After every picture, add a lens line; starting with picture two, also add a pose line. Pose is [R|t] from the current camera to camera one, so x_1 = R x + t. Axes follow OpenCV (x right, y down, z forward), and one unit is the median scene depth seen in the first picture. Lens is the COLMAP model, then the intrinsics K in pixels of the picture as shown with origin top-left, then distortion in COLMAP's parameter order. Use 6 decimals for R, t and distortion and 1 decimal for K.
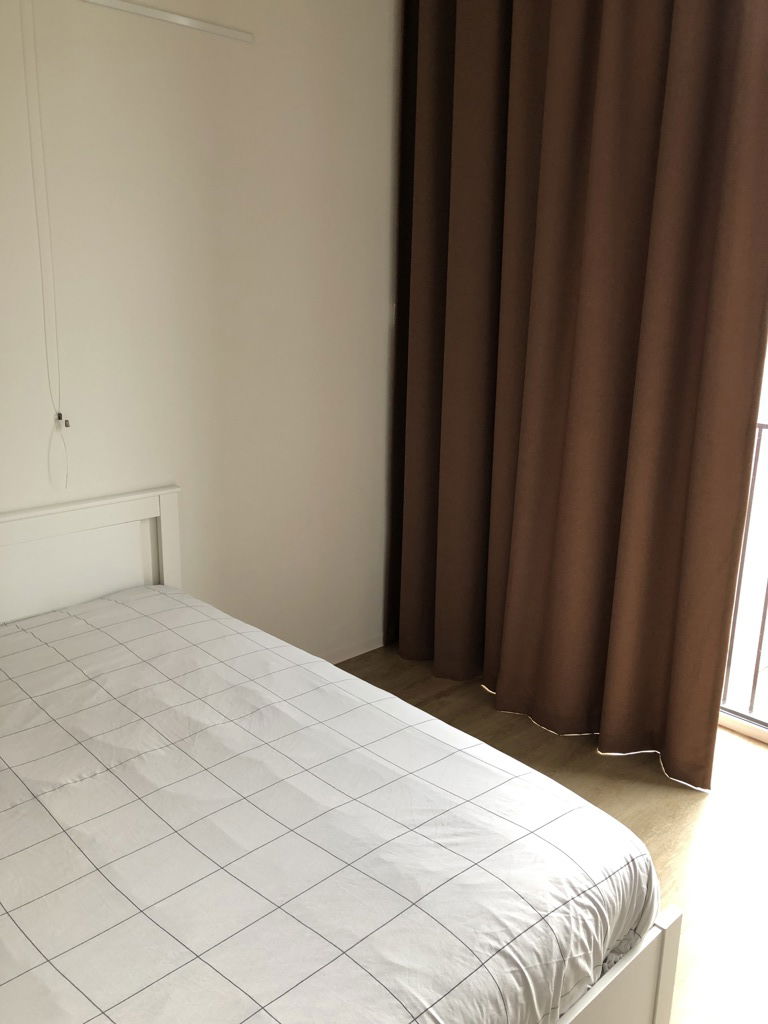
lens RADIAL K [[862.4, 0, 384.0], [0, 862.4, 512.0], [0, 0, 1]] dist [0.004933, -0.008990]
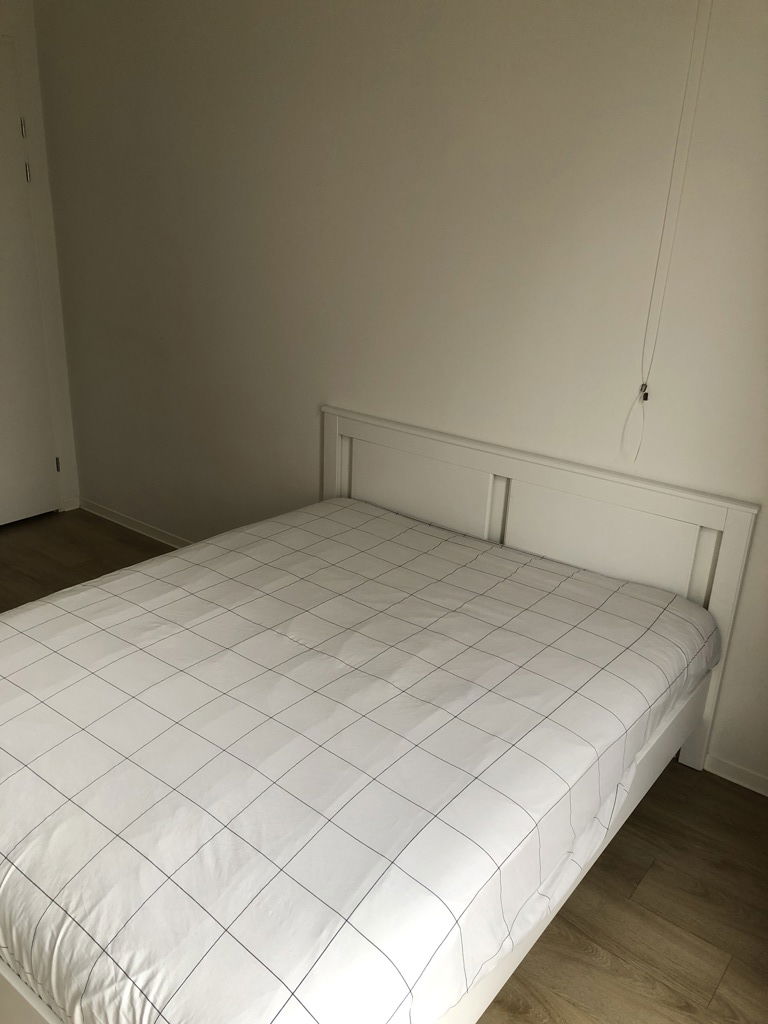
lens RADIAL K [[862.4, 0, 384.0], [0, 862.4, 512.0], [0, 0, 1]] dist [0.004933, -0.008990]
pose [[0.130912, 0.336879, -0.932402, 0.840953], [-0.287594, 0.912959, 0.289475, -0.284946], [0.948763, 0.230258, 0.216402, 0.882288]]
